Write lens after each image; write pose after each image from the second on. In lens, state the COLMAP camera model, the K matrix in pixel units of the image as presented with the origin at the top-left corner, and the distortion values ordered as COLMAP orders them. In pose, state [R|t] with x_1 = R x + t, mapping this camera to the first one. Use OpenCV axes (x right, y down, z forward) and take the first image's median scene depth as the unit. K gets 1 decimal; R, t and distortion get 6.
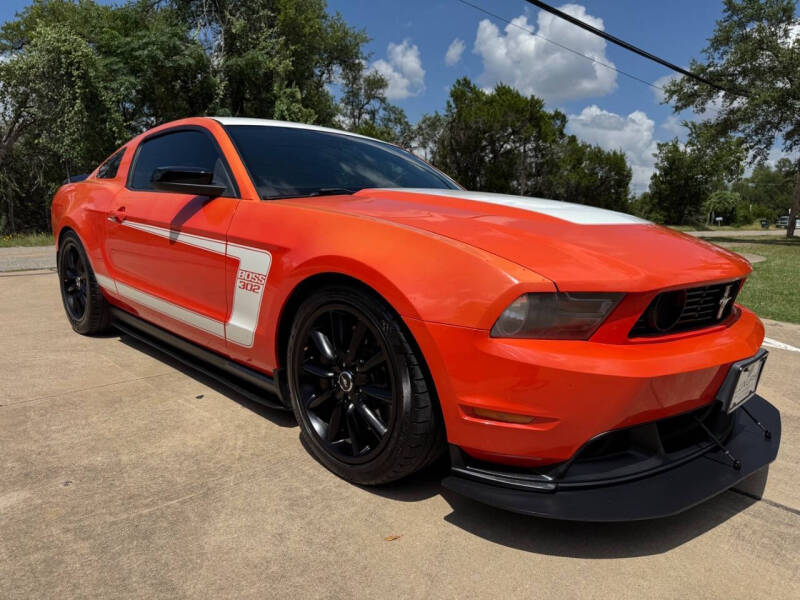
lens RADIAL K [[570.7, 0, 400.0], [0, 570.7, 300.0], [0, 0, 1]] dist [0.038776, -0.045857]
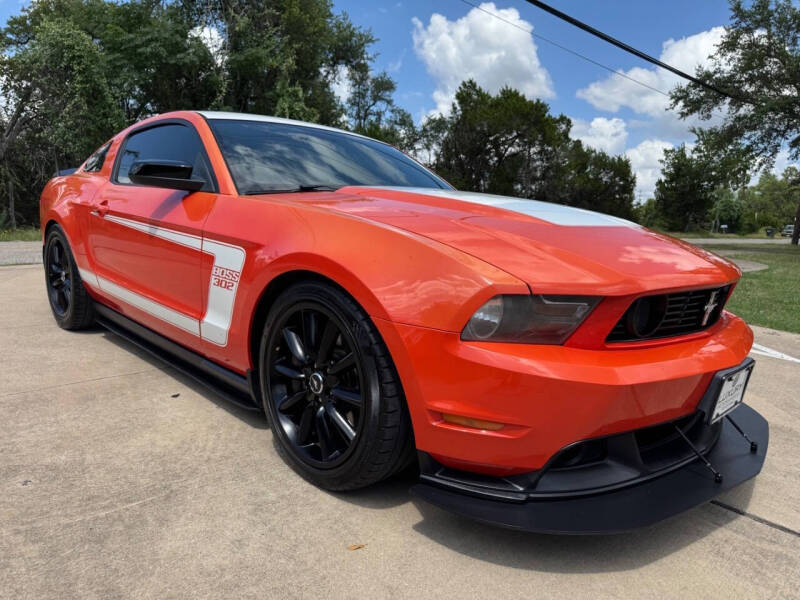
lens RADIAL K [[570.7, 0, 400.0], [0, 570.7, 300.0], [0, 0, 1]] dist [0.038776, -0.045857]
pose [[0.999804, 0.018929, -0.005843, 0.035952], [-0.018946, 0.999816, -0.002952, 0.001383], [0.005786, 0.003062, 0.999979, 0.023189]]
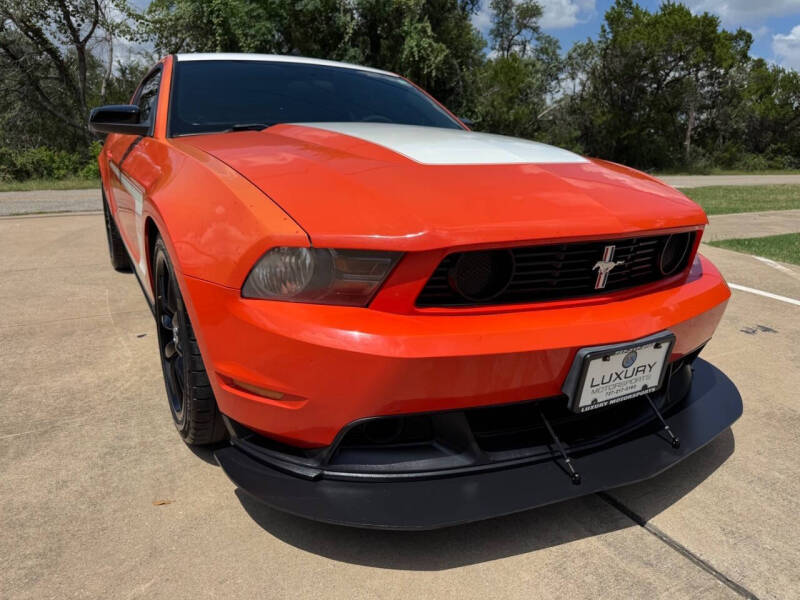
lens RADIAL K [[576.5, 0, 398.1], [0, 576.5, 289.4], [0, 0, 1]] dist [0.029105, -0.048314]
pose [[0.962444, 0.055313, -0.265785, 0.367504], [-0.033792, 0.995818, 0.084877, -0.017021], [0.269368, -0.072708, 0.960289, 0.135988]]
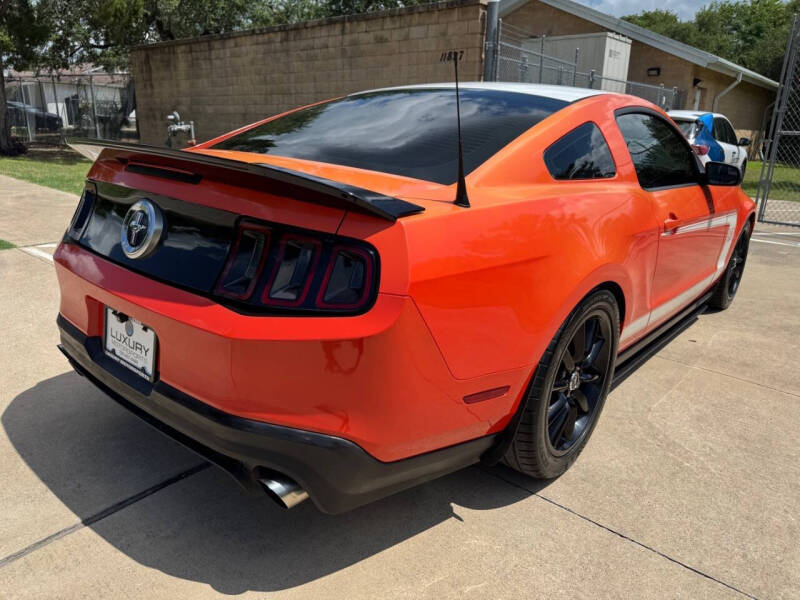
lens RADIAL K [[577.3, 0, 400.0], [0, 577.3, 300.0], [0, 0, 1]] dist [0.003982, -0.009221]
pose [[-0.108040, -0.327029, 0.938818, -1.450742], [0.113389, 0.934130, 0.338445, -0.428517], [-0.987659, 0.143017, -0.063842, 1.698804]]
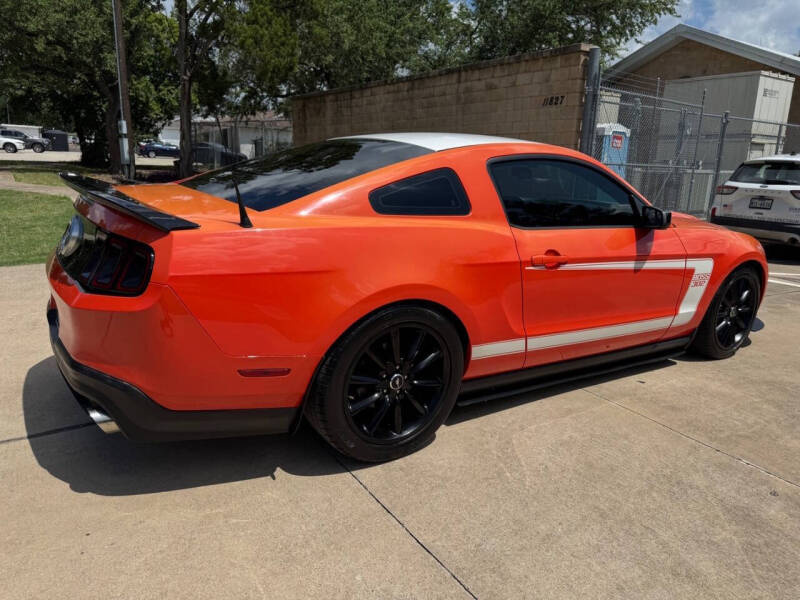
lens RADIAL K [[570.7, 0, 400.0], [0, 570.7, 300.0], [0, 0, 1]] dist [0.038776, -0.045857]
pose [[0.176388, -0.264542, 0.948106, -1.604885], [0.112749, 0.962299, 0.247526, -0.387839], [-0.977842, 0.063237, 0.199565, 1.245753]]
